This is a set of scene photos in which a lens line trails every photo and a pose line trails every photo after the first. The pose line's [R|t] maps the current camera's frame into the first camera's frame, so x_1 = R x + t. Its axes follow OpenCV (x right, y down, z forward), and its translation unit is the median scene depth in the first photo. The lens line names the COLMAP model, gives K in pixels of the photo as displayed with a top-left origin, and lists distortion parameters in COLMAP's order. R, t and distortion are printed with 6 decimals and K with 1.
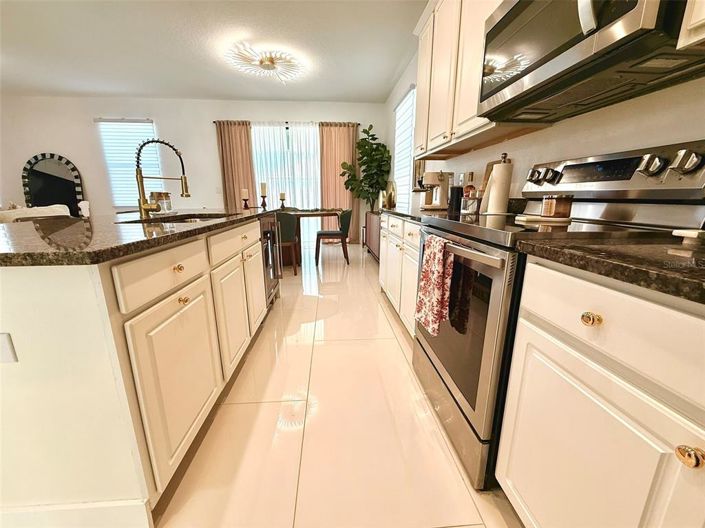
lens RADIAL K [[280.8, 0, 350.8], [0, 280.8, 263.7], [0, 0, 1]] dist [-0.000745, -0.000355]
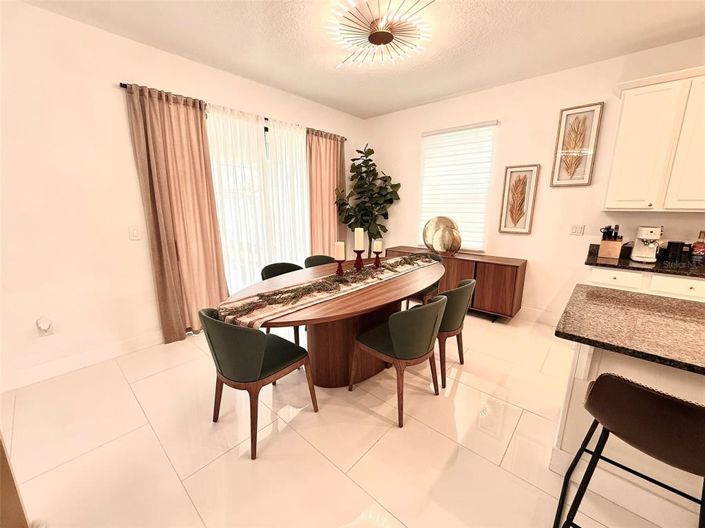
lens RADIAL K [[280.8, 0, 350.8], [0, 280.8, 263.7], [0, 0, 1]] dist [-0.000745, -0.000355]
pose [[0.723666, -0.143170, 0.675136, -0.578848], [0.159567, 0.986450, 0.038151, -0.191167], [-0.671450, 0.080121, 0.736706, 0.465310]]
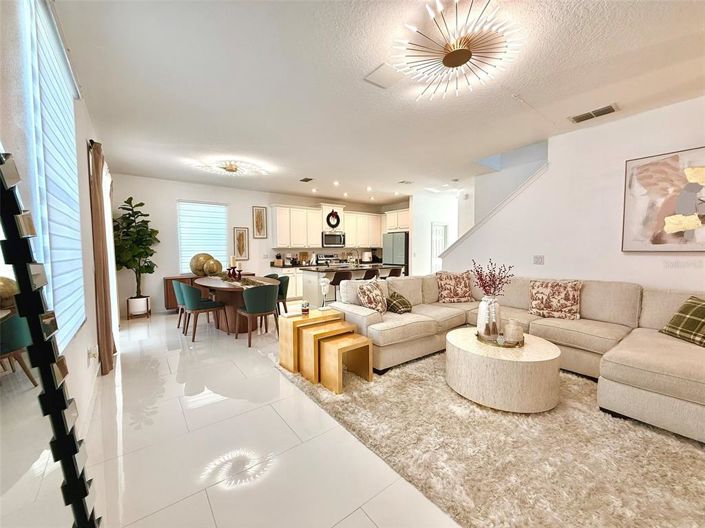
lens RADIAL K [[280.8, 0, 350.8], [0, 280.8, 263.7], [0, 0, 1]] dist [-0.000745, -0.000355]
pose [[-0.545201, -0.036512, 0.837510, -1.213669], [0.201762, 0.963969, 0.173367, -0.282349], [-0.813664, 0.263497, -0.518190, 0.951411]]
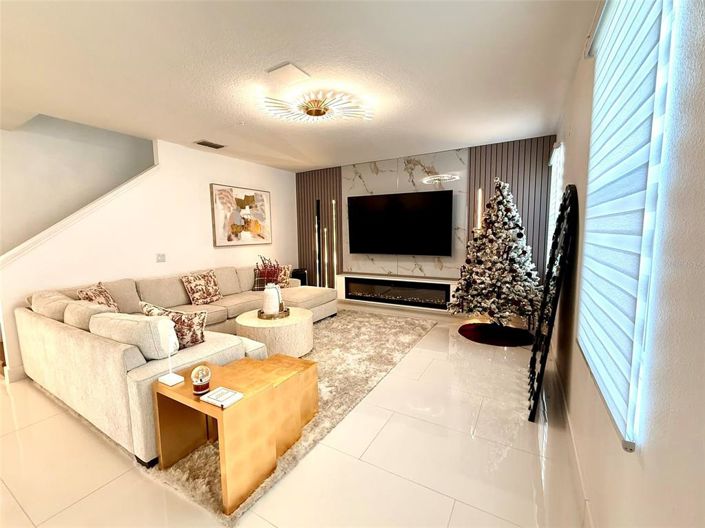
lens RADIAL K [[304.4, 0, 352.5], [0, 304.4, 264.0], [0, 0, 1]] dist [-0.001916, -0.000228]
pose [[-0.569726, 0.096620, -0.816135, -0.489822], [-0.173817, 0.956434, 0.234567, -0.329063], [0.803243, 0.275497, -0.528112, 1.012581]]
